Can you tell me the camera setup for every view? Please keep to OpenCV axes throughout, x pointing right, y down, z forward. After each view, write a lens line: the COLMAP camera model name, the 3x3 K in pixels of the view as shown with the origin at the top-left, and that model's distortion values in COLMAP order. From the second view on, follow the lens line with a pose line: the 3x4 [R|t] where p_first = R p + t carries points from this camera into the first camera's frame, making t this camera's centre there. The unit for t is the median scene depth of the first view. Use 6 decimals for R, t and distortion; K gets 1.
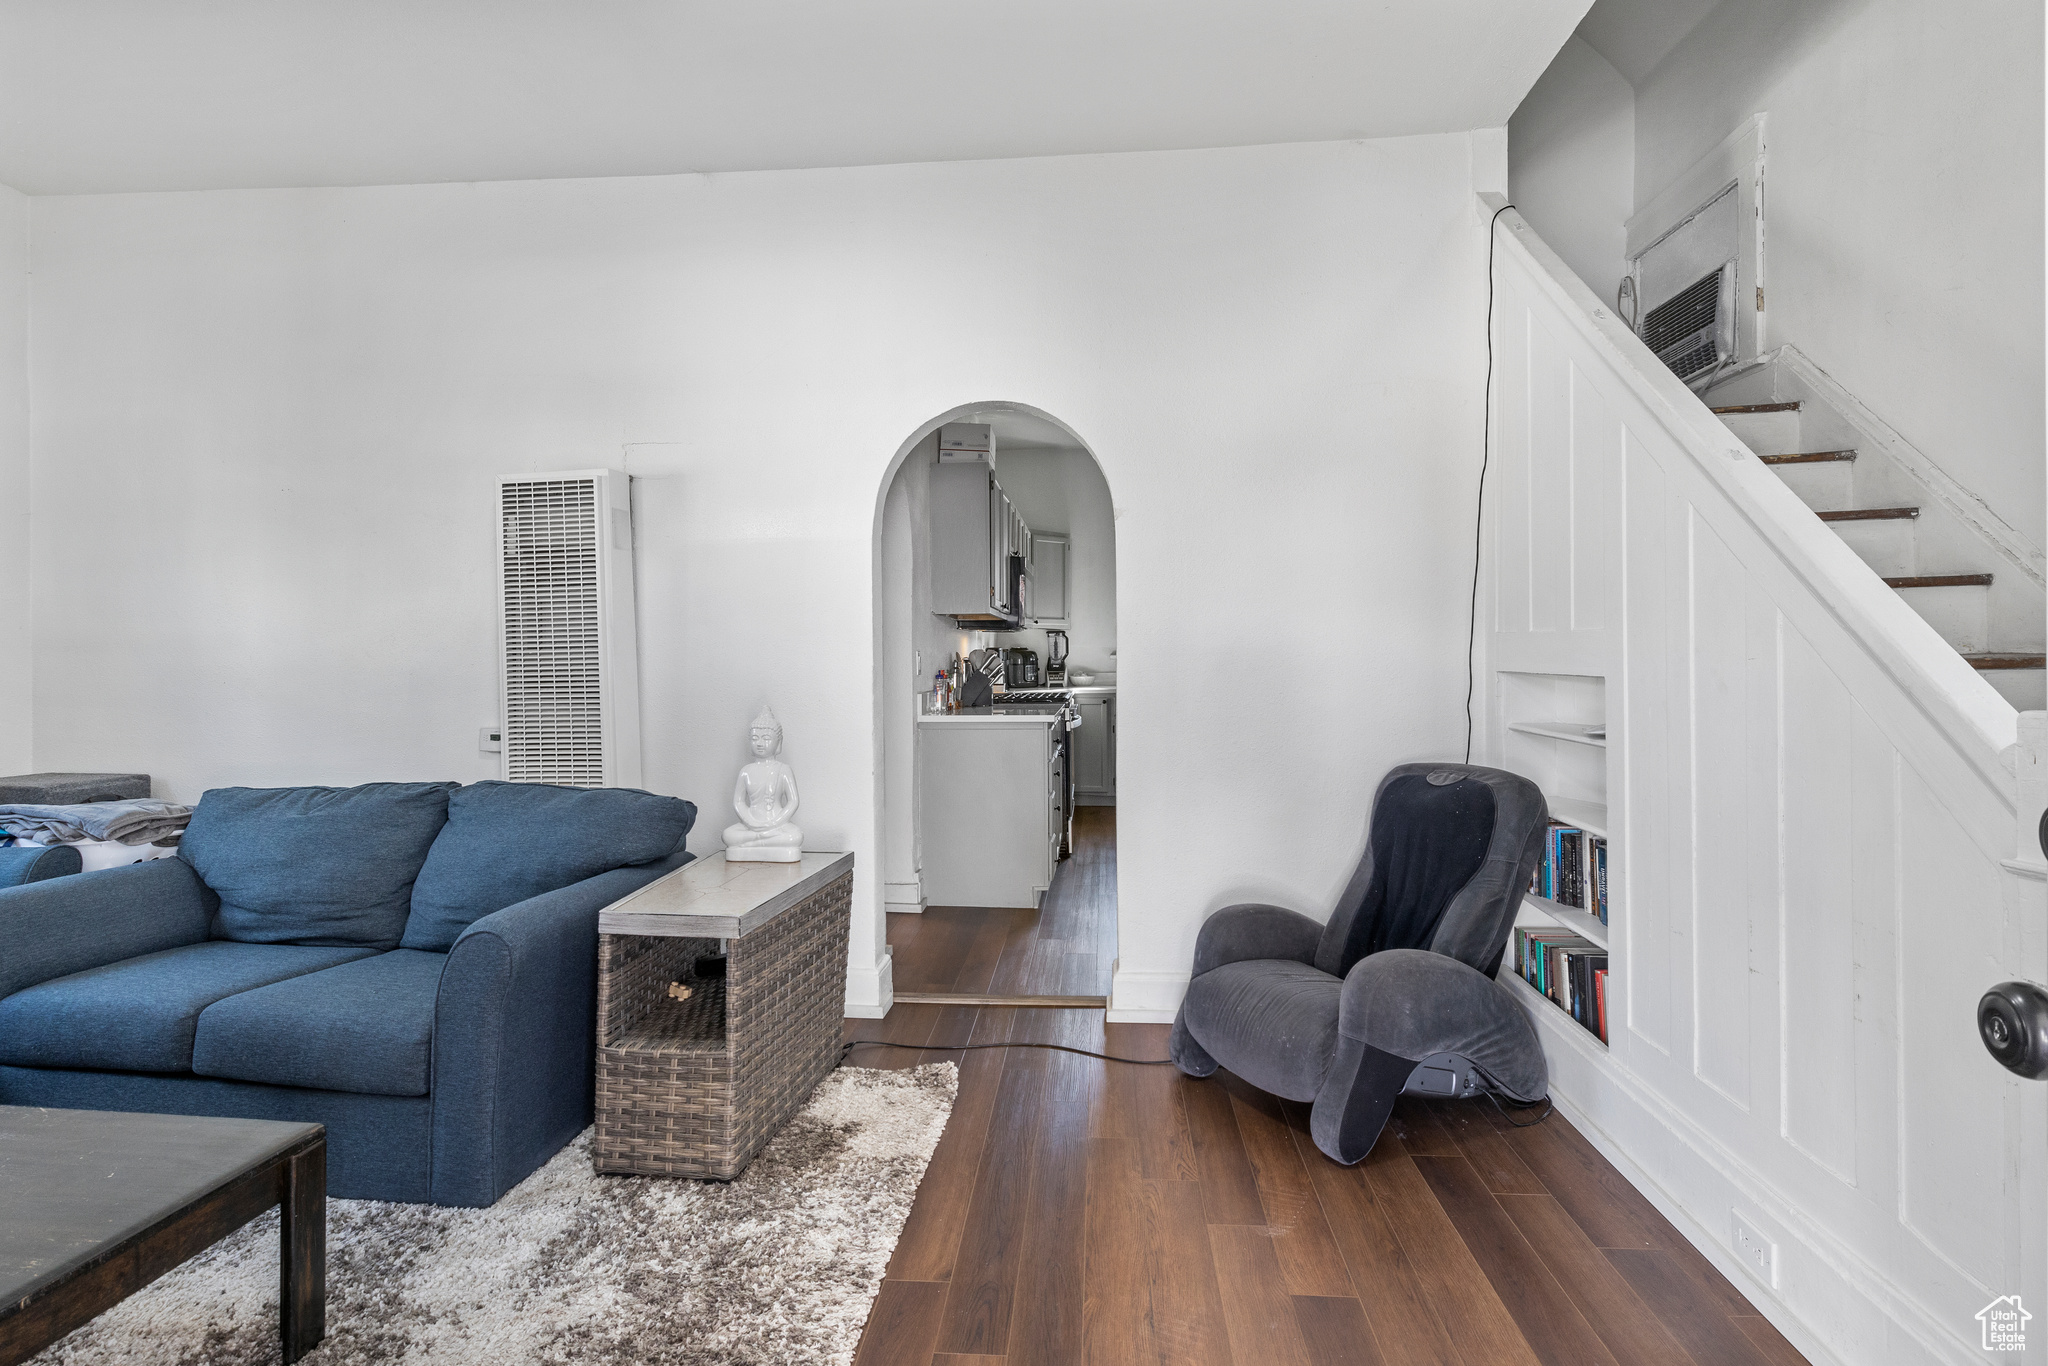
lens RADIAL K [[1004.9, 0, 1002.7], [0, 1004.9, 660.9], [0, 0, 1]] dist [0.000035, 0.000280]
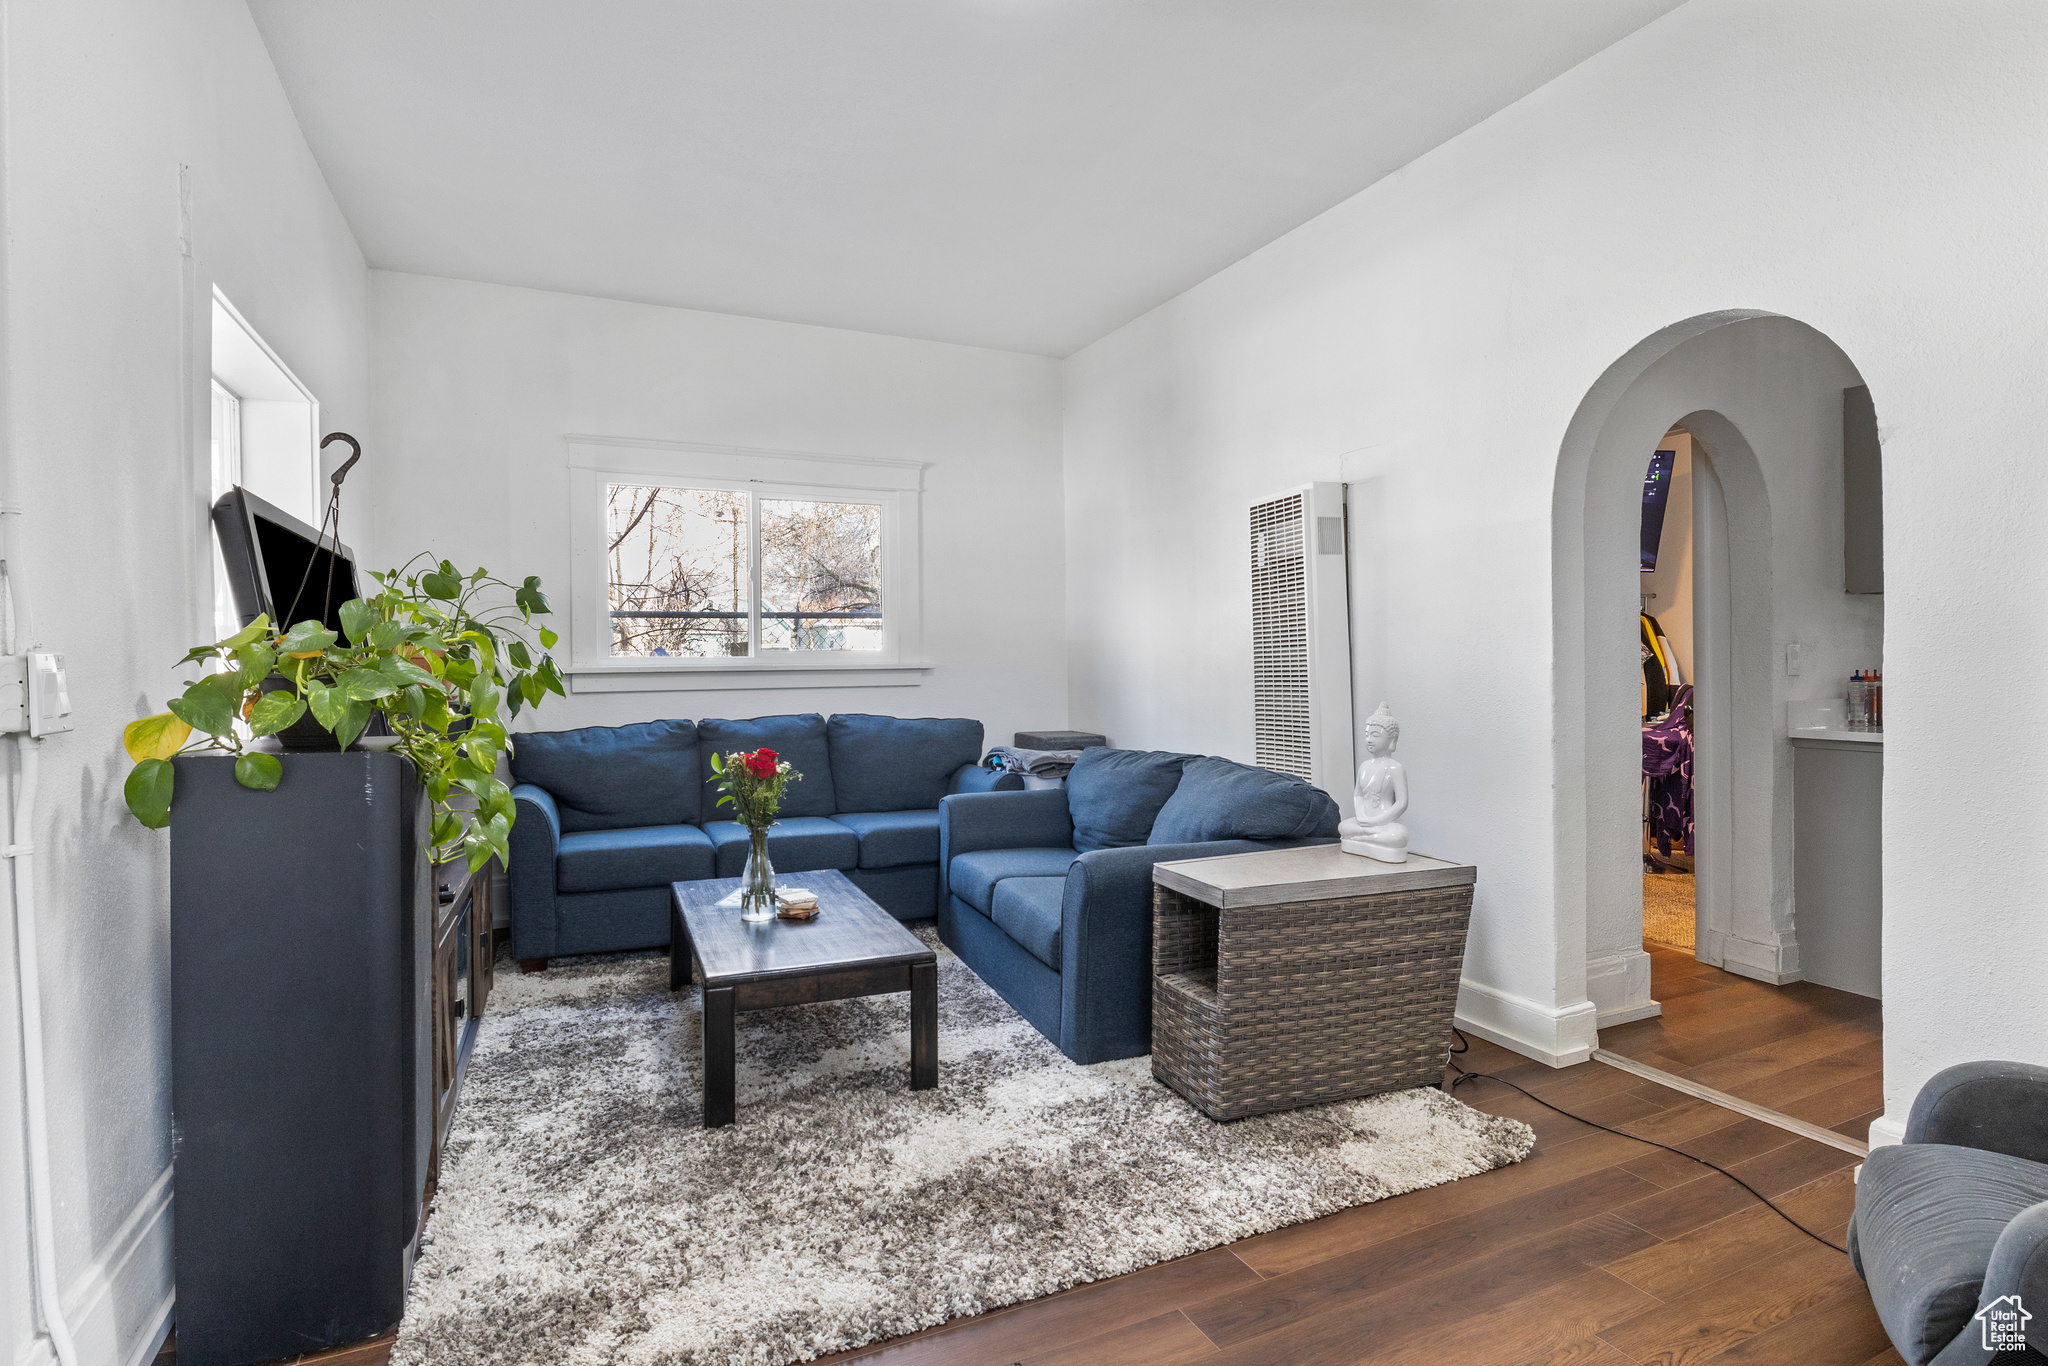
lens RADIAL K [[1004.9, 0, 1002.7], [0, 1004.9, 660.9], [0, 0, 1]] dist [0.000035, 0.000280]
pose [[0.503840, 0.000605, -0.863797, 0.506917], [0.009245, 0.999939, 0.006093, -0.007419], [0.863748, -0.011056, 0.503804, 0.200554]]
